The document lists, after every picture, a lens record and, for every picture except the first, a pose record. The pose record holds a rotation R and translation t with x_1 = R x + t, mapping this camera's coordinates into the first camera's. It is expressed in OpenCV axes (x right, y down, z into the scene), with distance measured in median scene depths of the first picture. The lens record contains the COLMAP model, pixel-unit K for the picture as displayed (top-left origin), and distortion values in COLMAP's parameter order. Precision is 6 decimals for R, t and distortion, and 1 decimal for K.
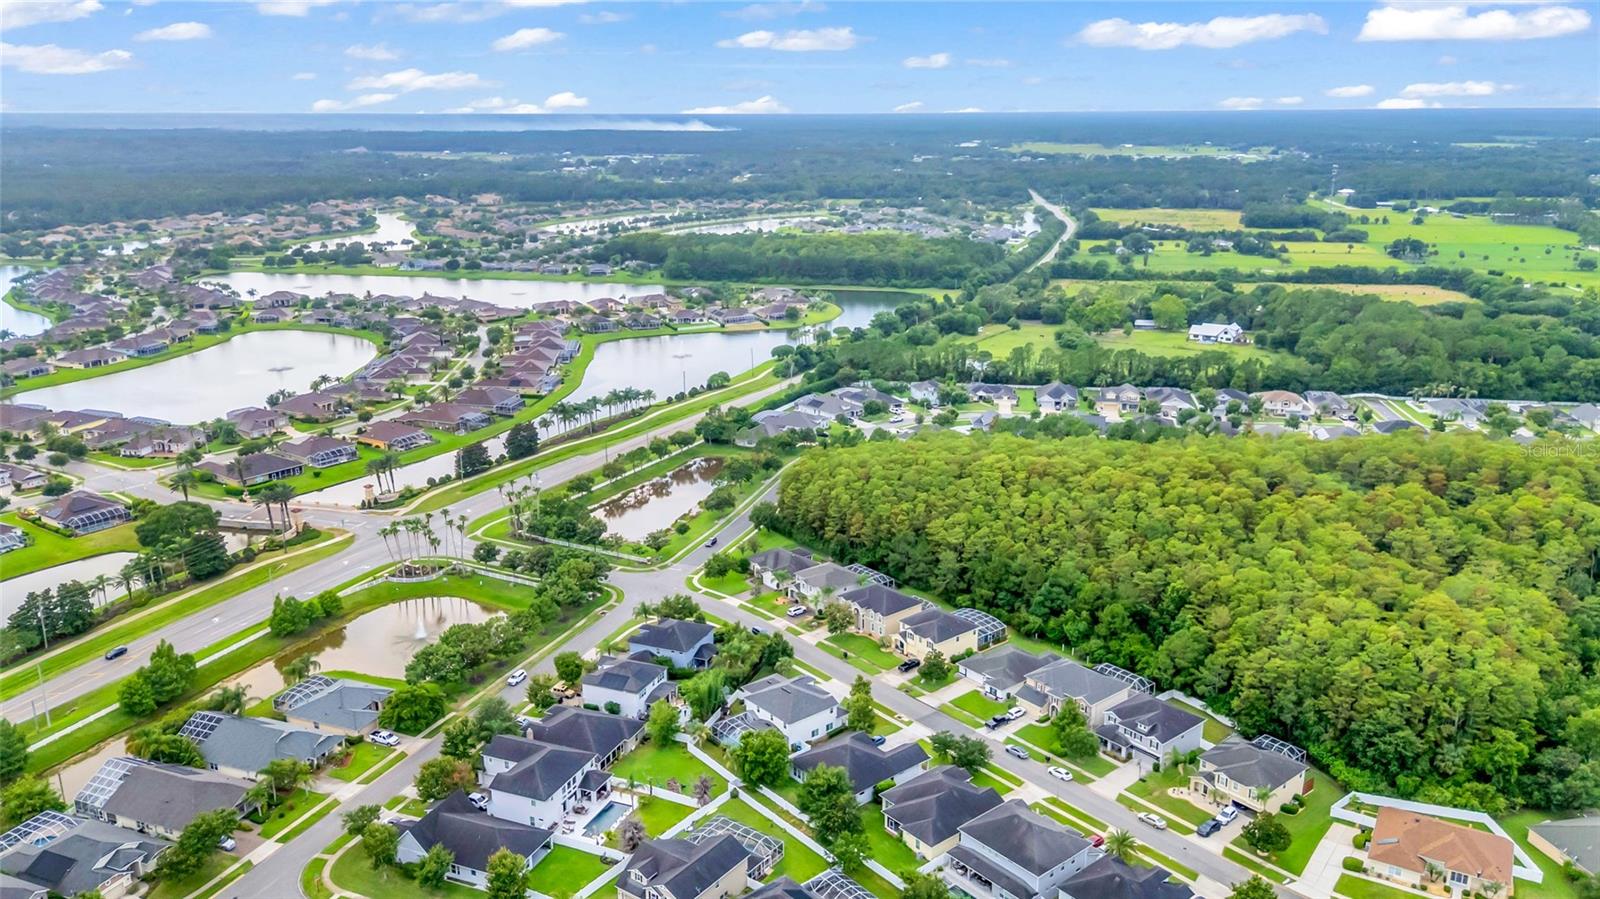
lens RADIAL K [[1171.9, 0, 799.0], [0, 1171.9, 484.1], [0, 0, 1]] dist [0.097605, -0.118774]
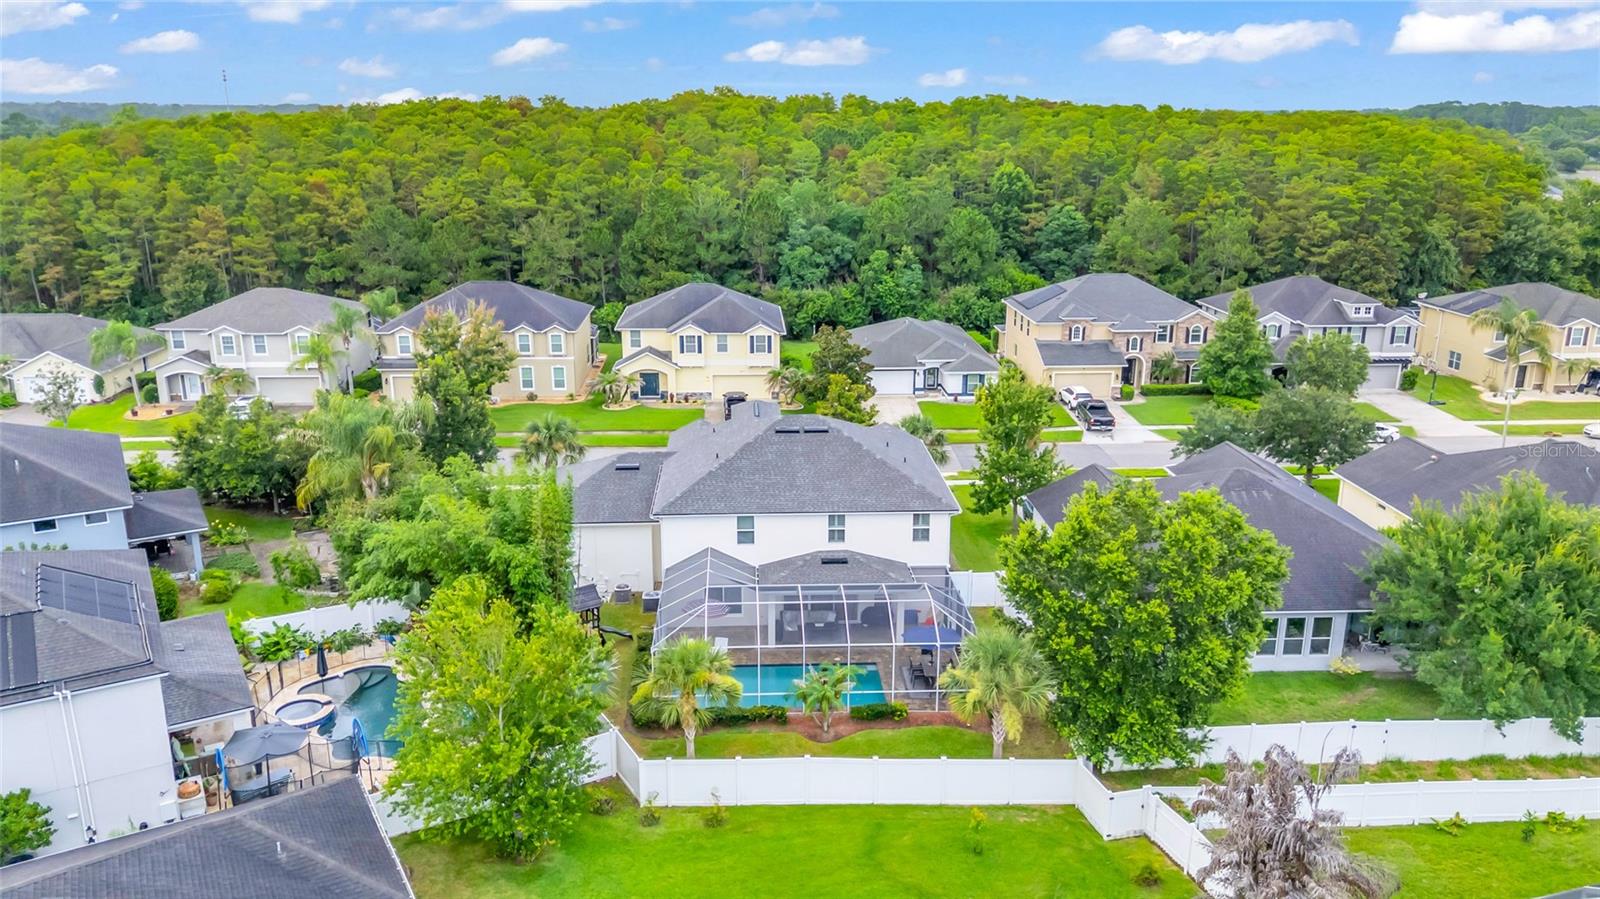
lens RADIAL K [[1183.8, 0, 802.6], [0, 1183.8, 464.3], [0, 0, 1]] dist [0.094980, -0.106360]
pose [[0.599136, -0.223836, 0.768722, -0.159765], [0.239929, 0.966196, 0.094337, 0.120764], [-0.763853, 0.127918, 0.632587, 0.638885]]
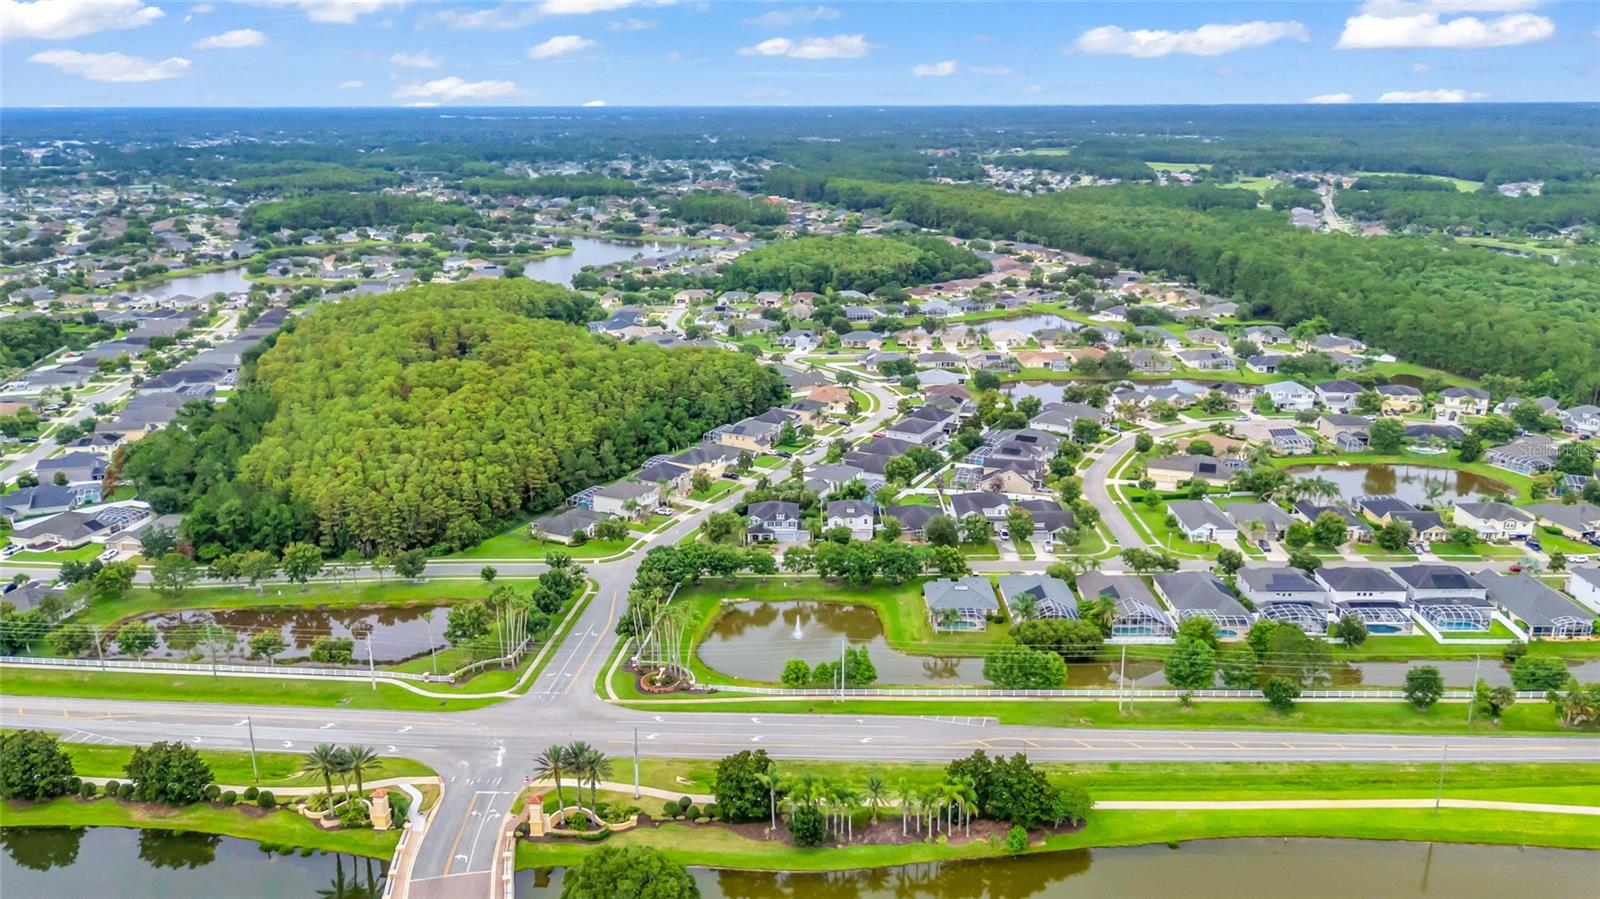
lens RADIAL K [[1183.8, 0, 802.6], [0, 1183.8, 464.3], [0, 0, 1]] dist [0.094980, -0.106360]
pose [[-0.366598, -0.270239, 0.890268, -1.074467], [0.294722, 0.873876, 0.386625, -0.346772], [-0.882465, 0.404117, -0.240716, 1.082915]]
